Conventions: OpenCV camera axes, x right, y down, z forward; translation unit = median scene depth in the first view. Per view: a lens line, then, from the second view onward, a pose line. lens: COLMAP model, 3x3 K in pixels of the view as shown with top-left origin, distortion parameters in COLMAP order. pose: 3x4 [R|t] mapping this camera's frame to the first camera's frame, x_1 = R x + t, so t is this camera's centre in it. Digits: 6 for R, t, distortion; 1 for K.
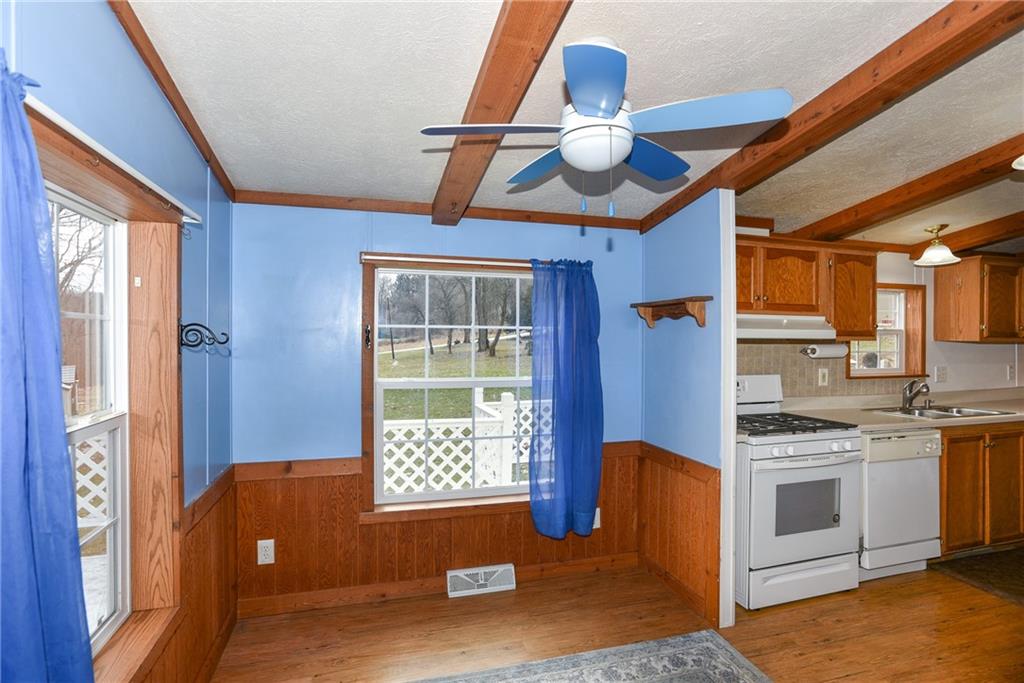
lens RADIAL K [[498.5, 0, 512.4], [0, 498.5, 355.0], [0, 0, 1]] dist [-0.002551, -0.000415]
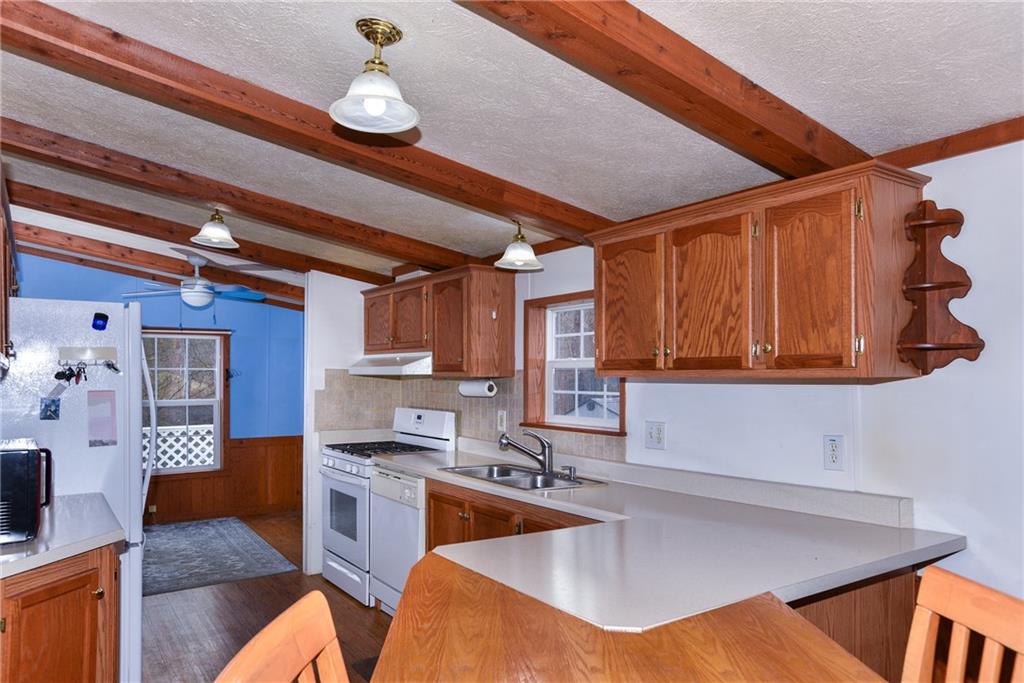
lens RADIAL K [[696.0, 0, 509.5], [0, 696.0, 374.0], [0, 0, 1]] dist [0.001544, 0.000789]
pose [[0.303913, -0.004084, -0.952691, 2.068846], [-0.006152, 0.999962, -0.006249, -0.026004], [0.952680, 0.007760, 0.303877, 0.775151]]
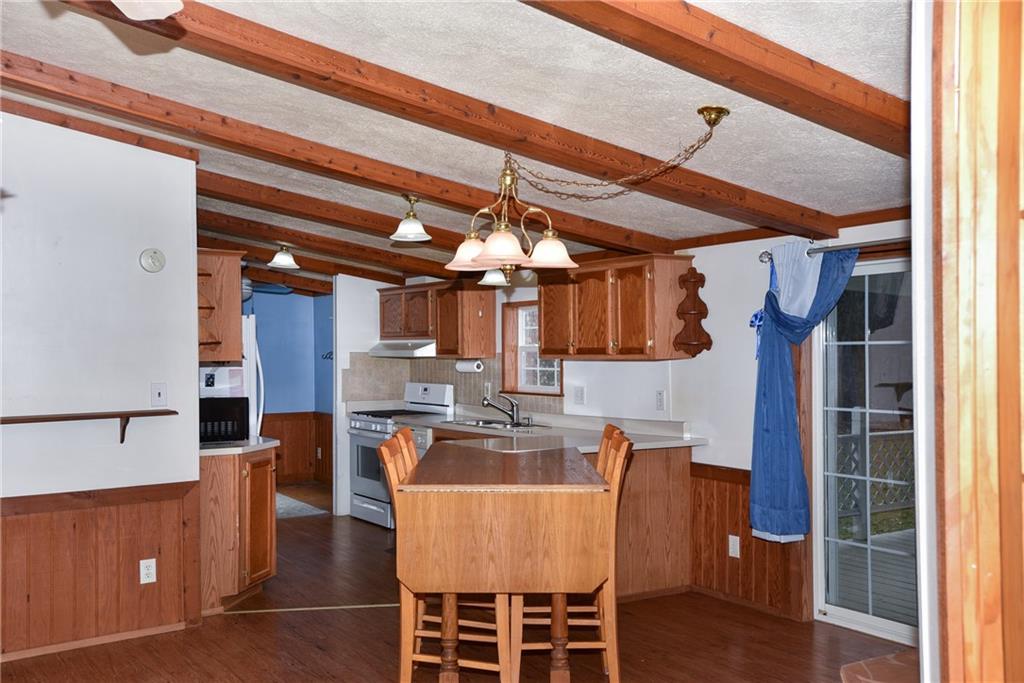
lens RADIAL K [[982.1, 0, 510.0], [0, 982.1, 361.2], [0, 0, 1]] dist [0.073190, 0.004043]
pose [[0.278035, 0.007999, -0.960538, 3.324951], [0.002823, 0.999954, 0.009144, -0.044071], [0.960567, -0.005254, 0.277999, 0.499522]]
